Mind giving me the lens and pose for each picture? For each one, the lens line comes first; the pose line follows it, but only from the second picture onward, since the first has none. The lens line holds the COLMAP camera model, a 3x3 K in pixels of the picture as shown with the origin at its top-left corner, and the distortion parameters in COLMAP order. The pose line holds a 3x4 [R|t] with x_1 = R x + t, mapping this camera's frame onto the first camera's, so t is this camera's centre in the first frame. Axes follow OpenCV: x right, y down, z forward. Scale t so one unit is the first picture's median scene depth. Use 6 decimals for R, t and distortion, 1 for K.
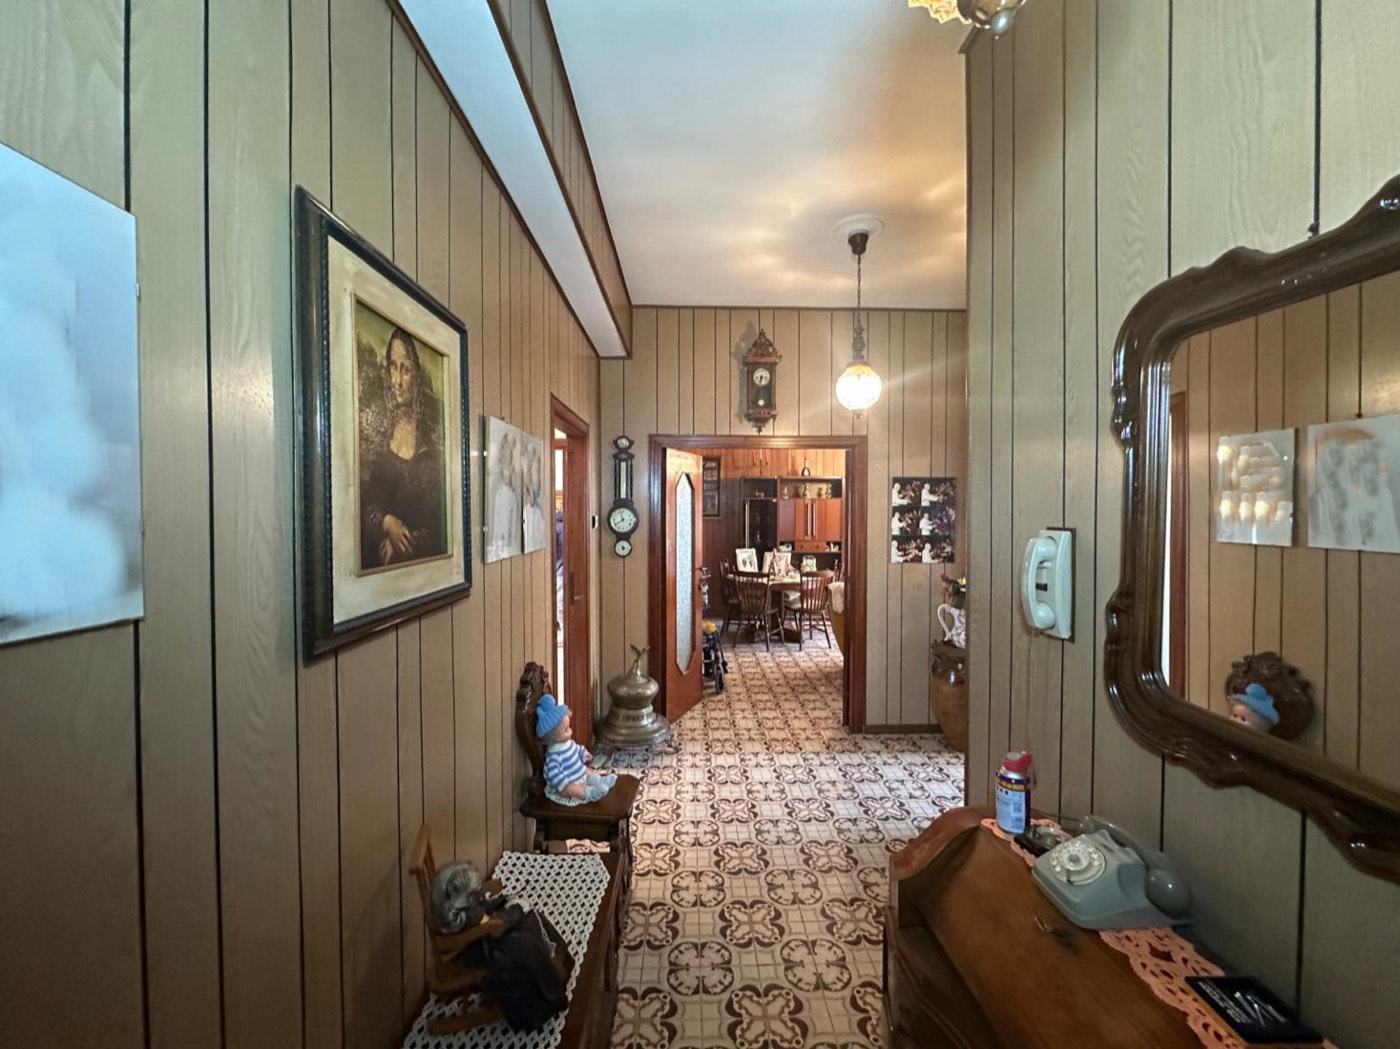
lens RADIAL K [[554.9, 0, 699.5], [0, 554.9, 520.7], [0, 0, 1]] dist [-0.006099, 0.000599]
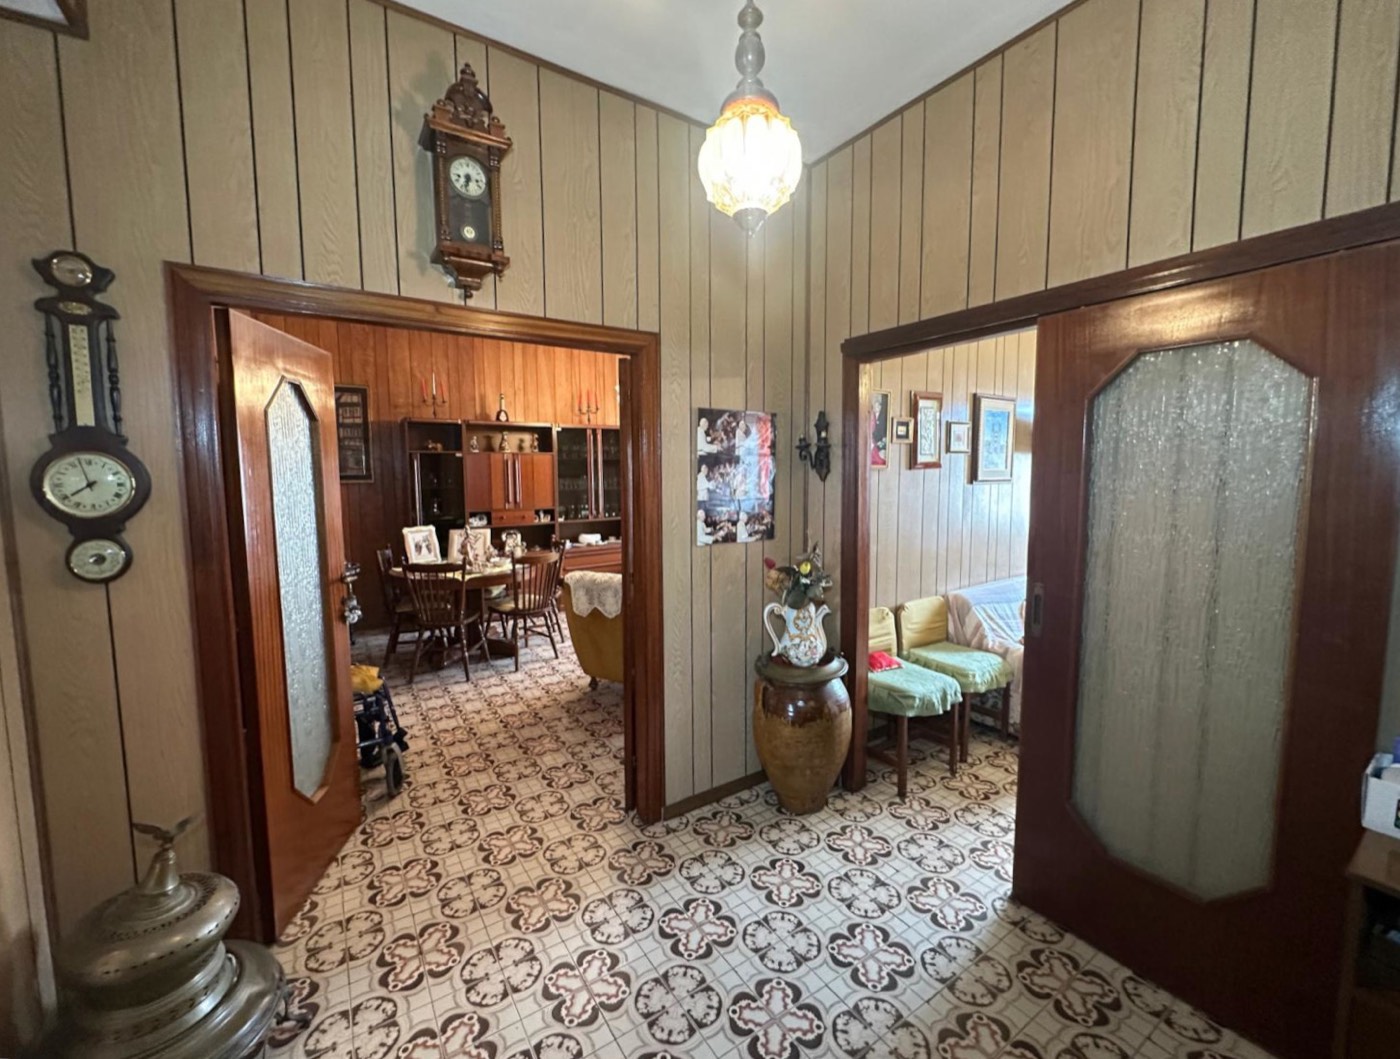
lens RADIAL K [[573.6, 0, 694.0], [0, 573.6, 523.0], [0, 0, 1]] dist [-0.003895, -0.000896]
pose [[0.848209, -0.052997, 0.527003, 0.001962], [0.016839, 0.997177, 0.073177, 0.002326], [-0.529393, -0.053195, 0.846707, 0.406967]]
